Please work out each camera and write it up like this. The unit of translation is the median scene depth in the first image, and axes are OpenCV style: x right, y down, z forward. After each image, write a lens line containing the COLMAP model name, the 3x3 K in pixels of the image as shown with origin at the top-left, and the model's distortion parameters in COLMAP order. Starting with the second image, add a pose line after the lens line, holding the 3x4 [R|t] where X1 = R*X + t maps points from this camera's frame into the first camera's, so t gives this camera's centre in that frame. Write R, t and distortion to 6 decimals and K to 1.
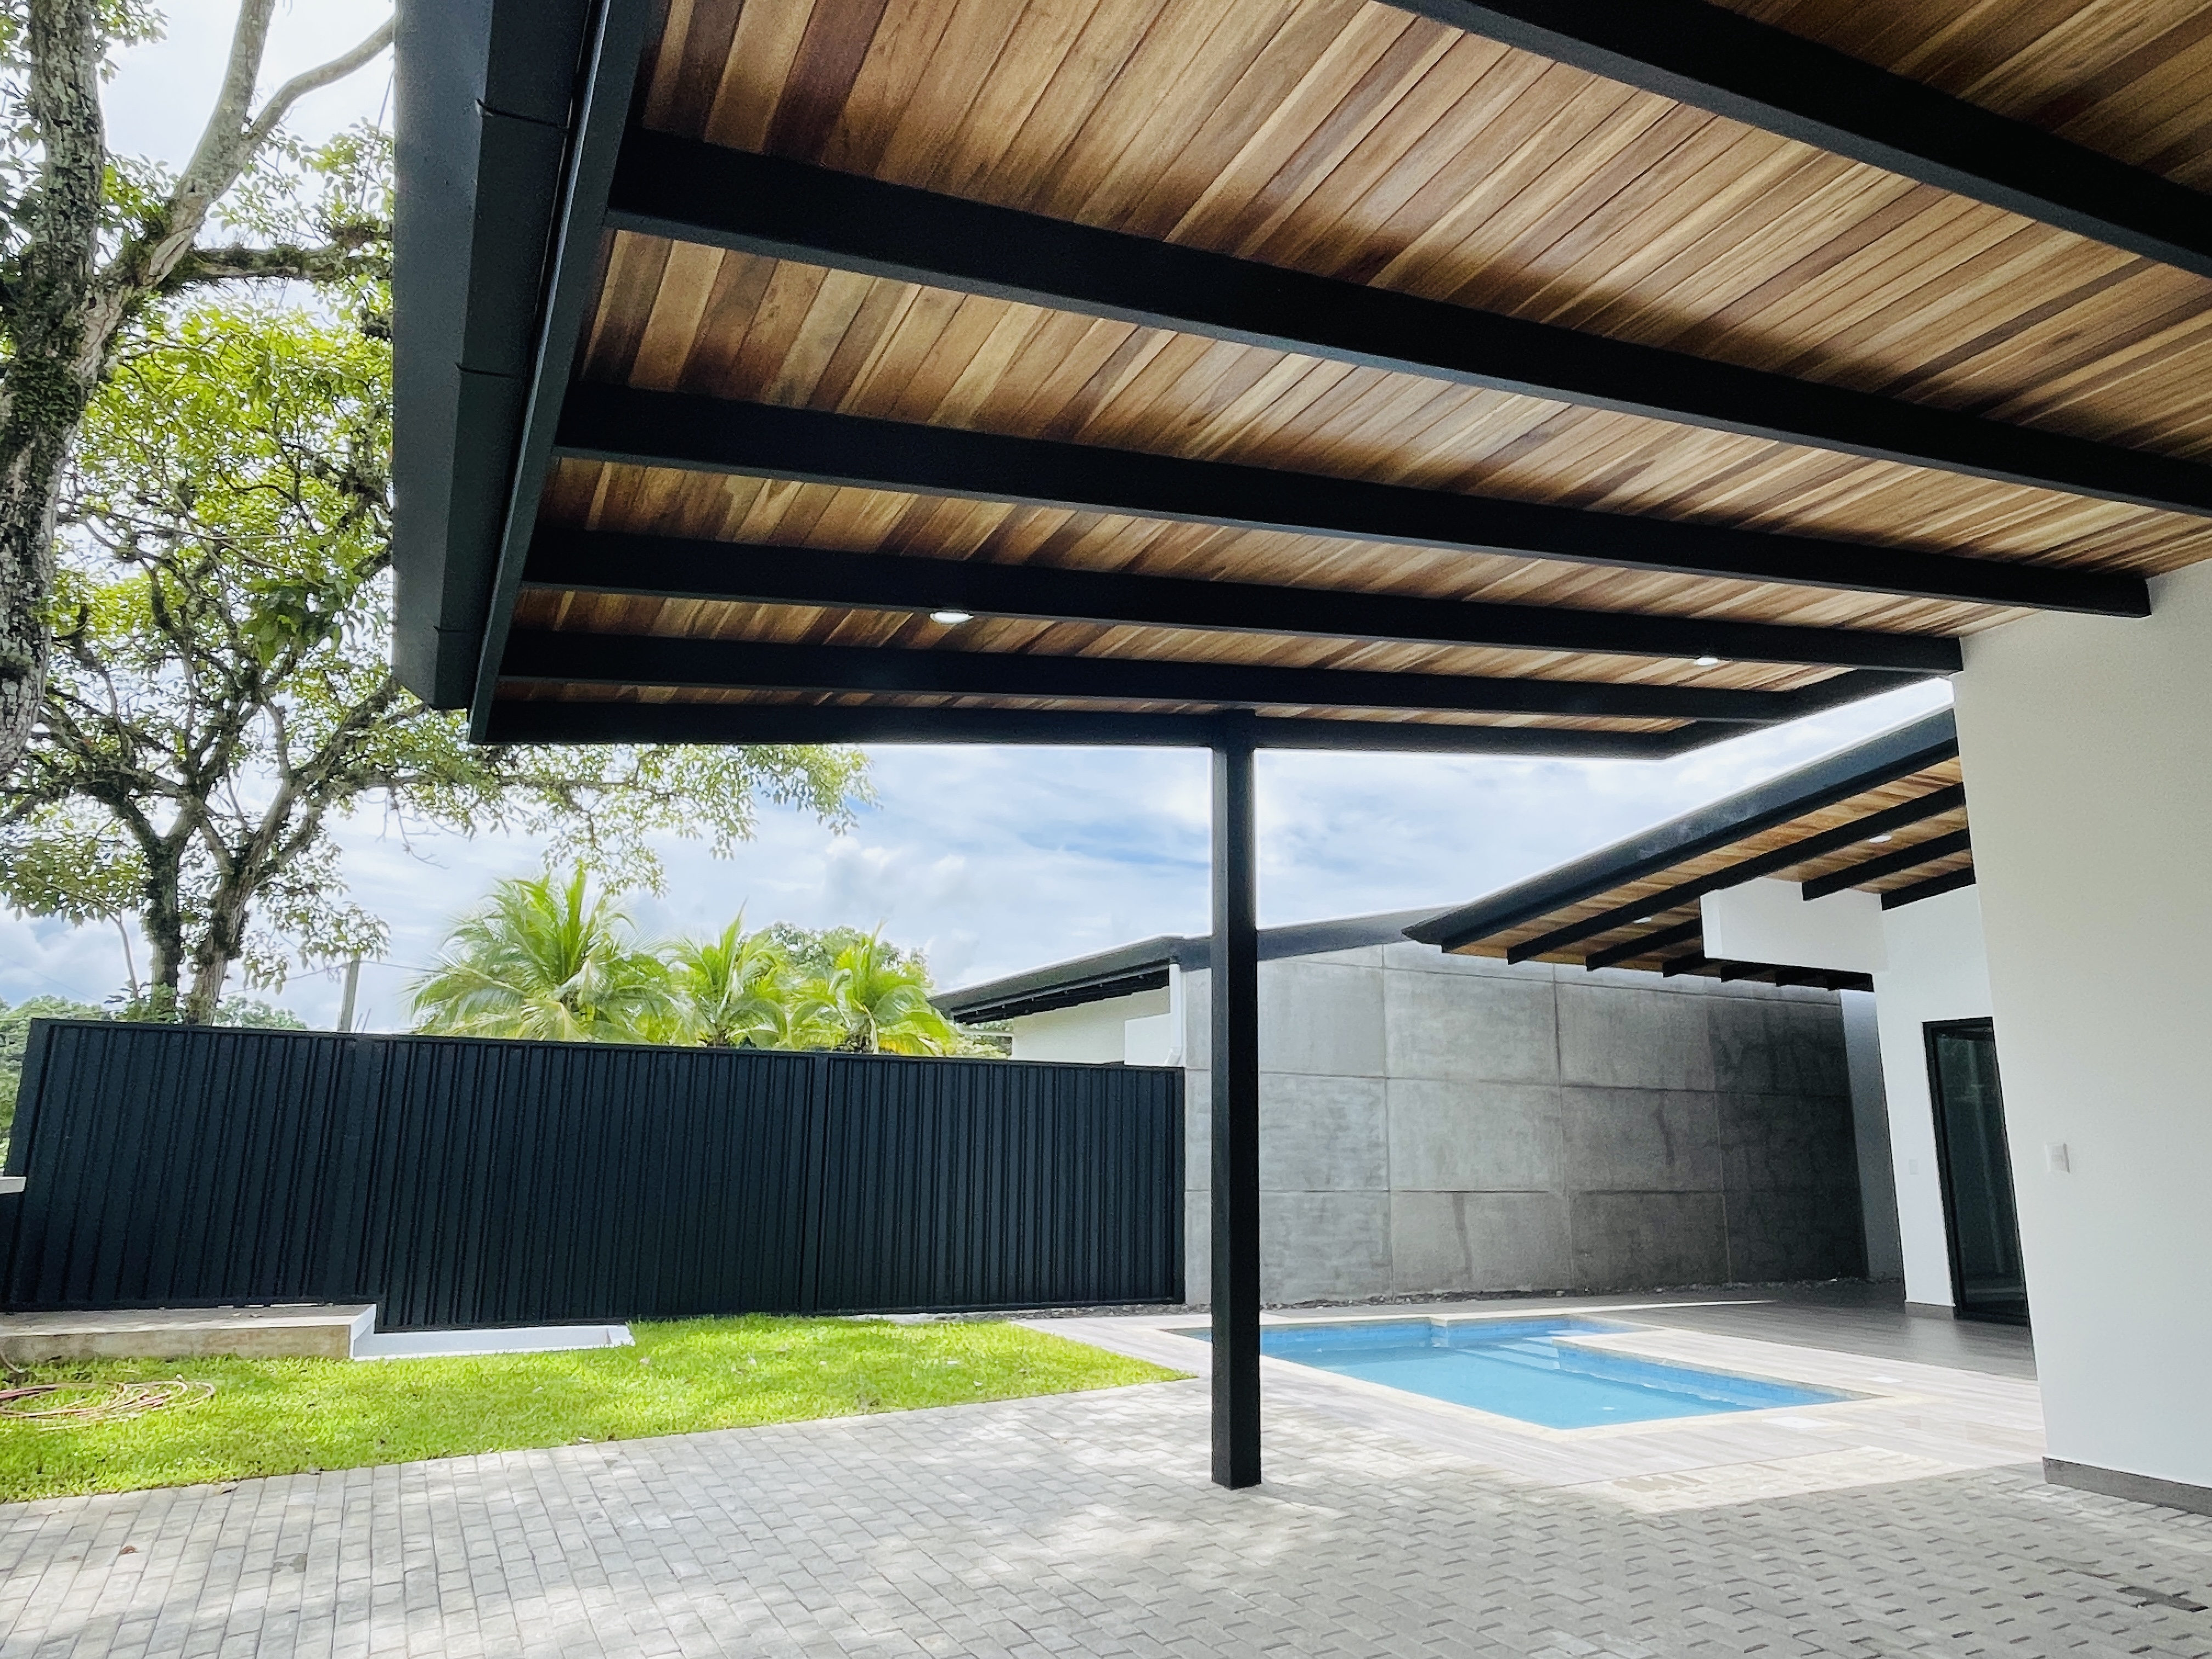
lens RADIAL K [[1424.6, 0, 1109.5], [0, 1424.6, 827.8], [0, 0, 1]] dist [0.001846, -0.002159]
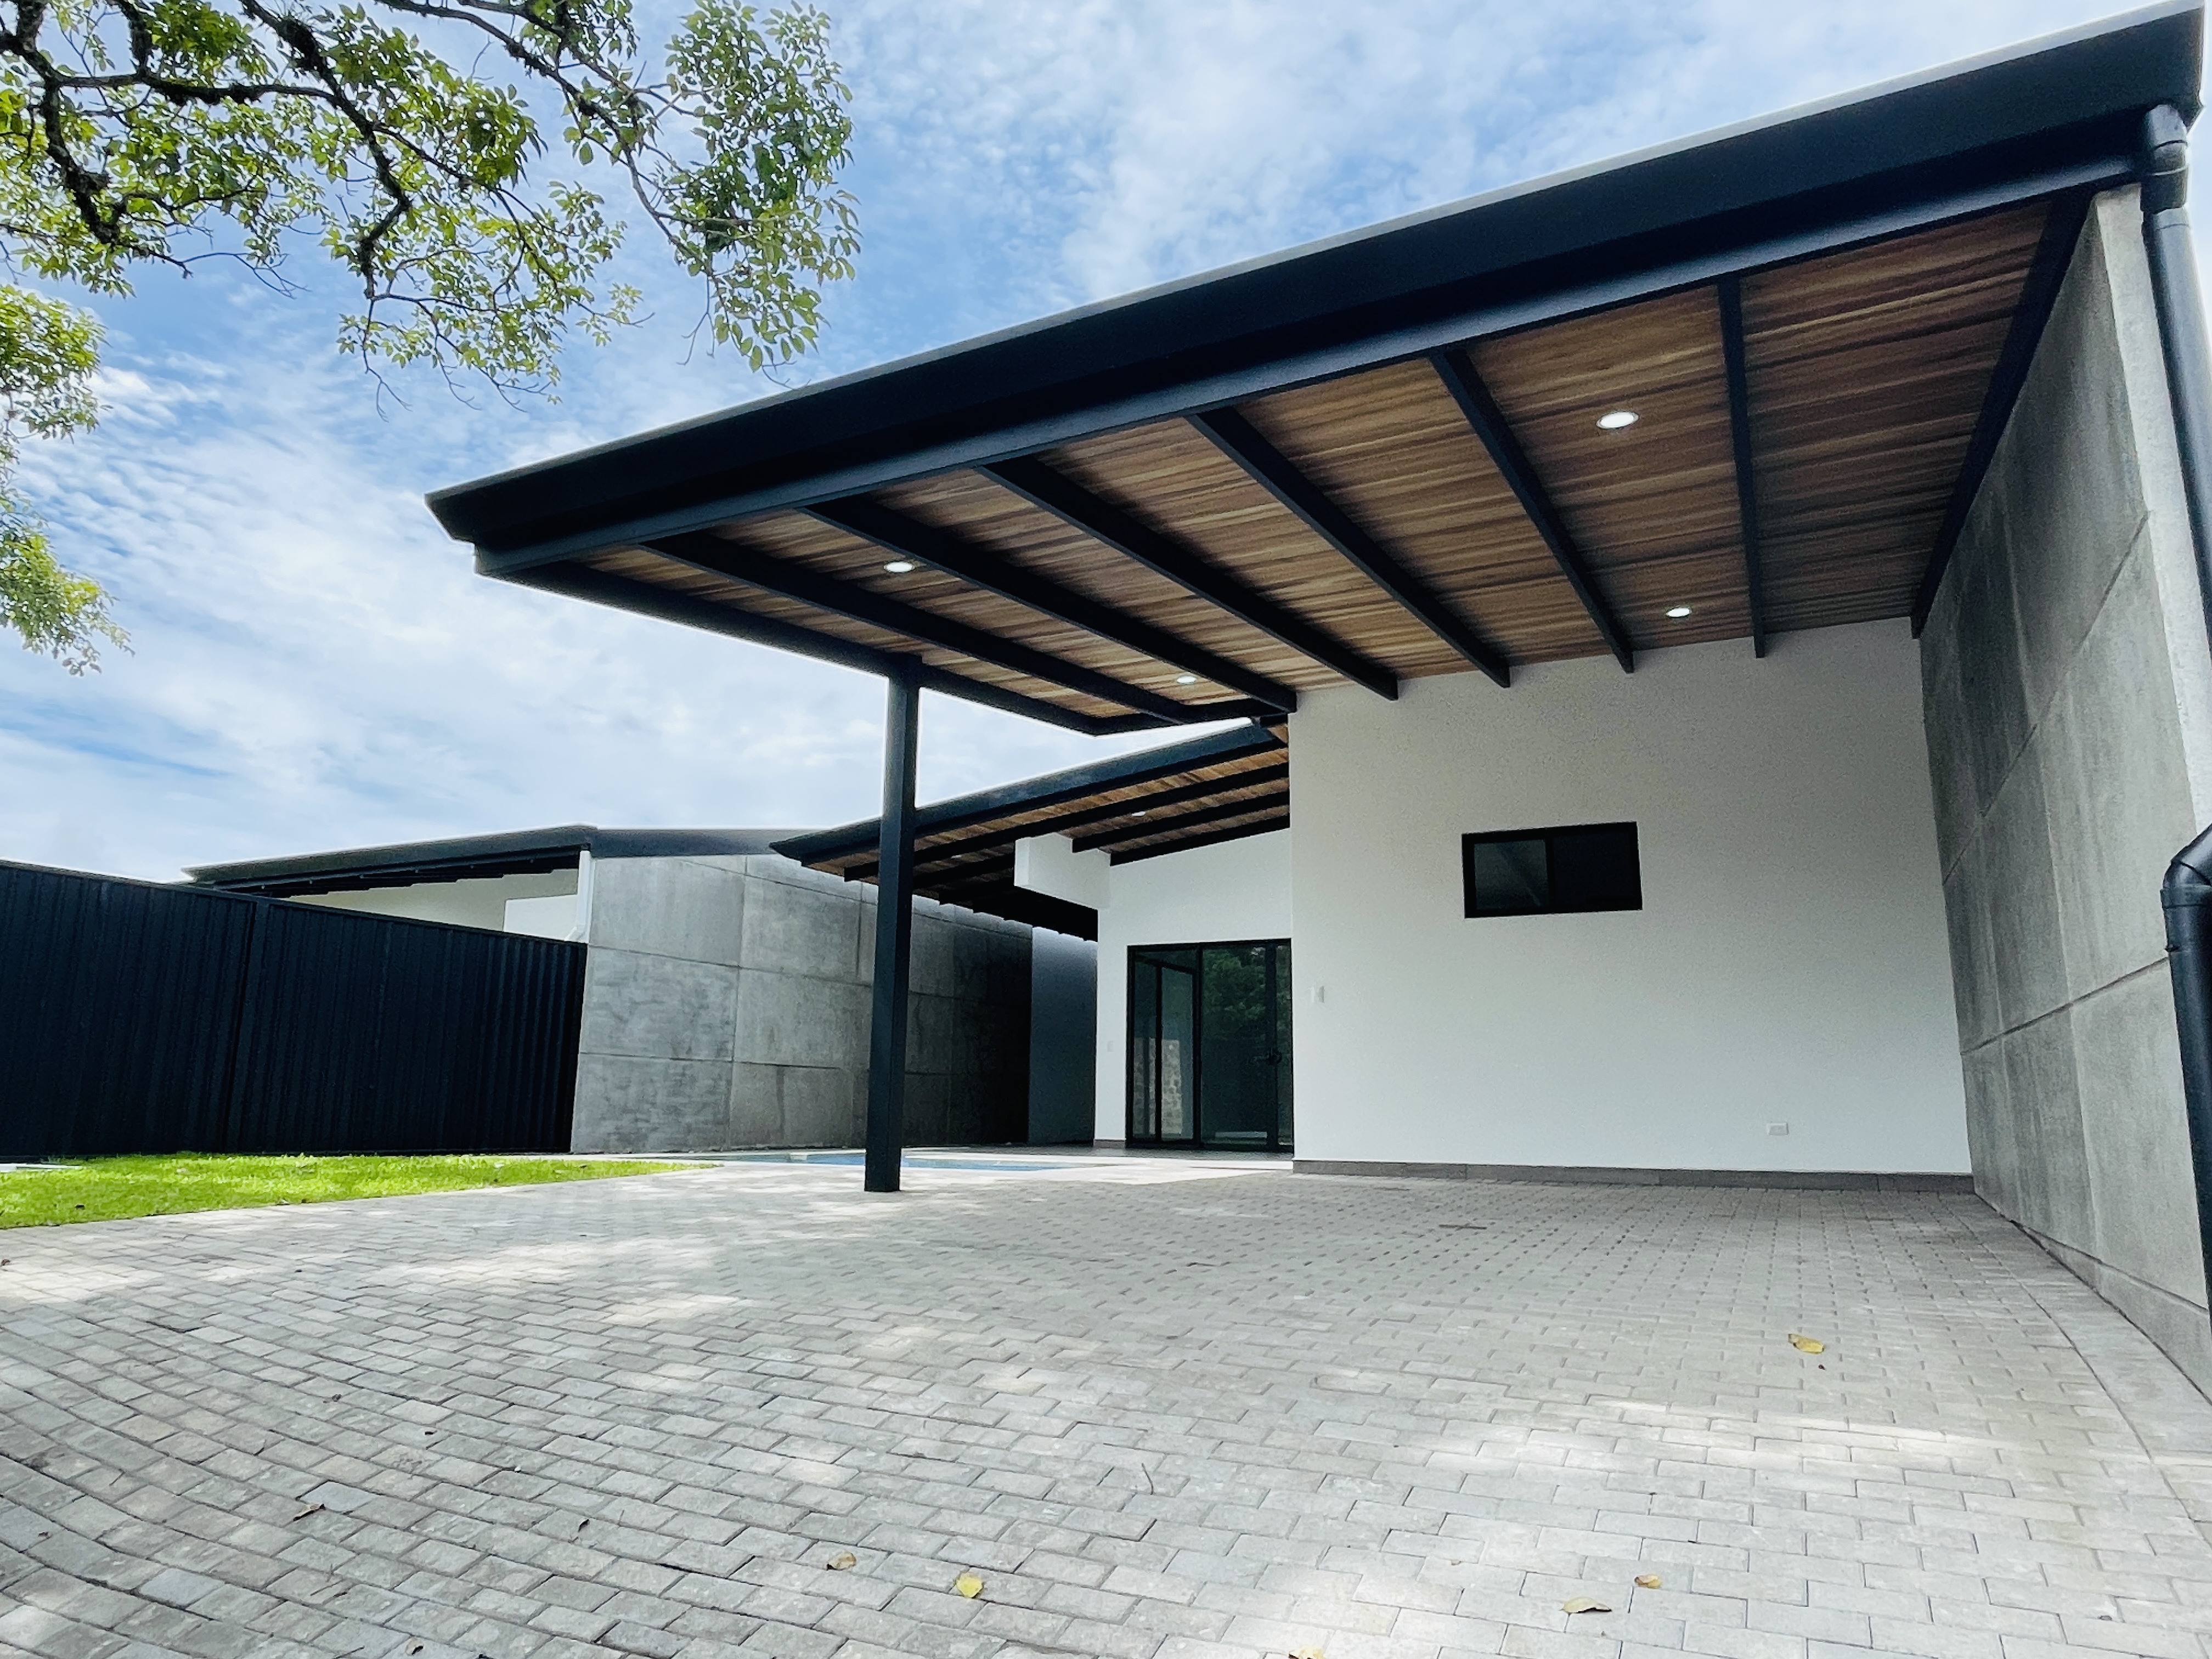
lens RADIAL K [[1424.6, 0, 1093.5], [0, 1424.6, 824.6], [0, 0, 1]] dist [0.001846, -0.002159]
pose [[0.802793, 0.117343, 0.584597, -0.276684], [-0.133675, 0.990907, -0.015332, 0.038876], [-0.581081, -0.065838, 0.811179, -0.116132]]
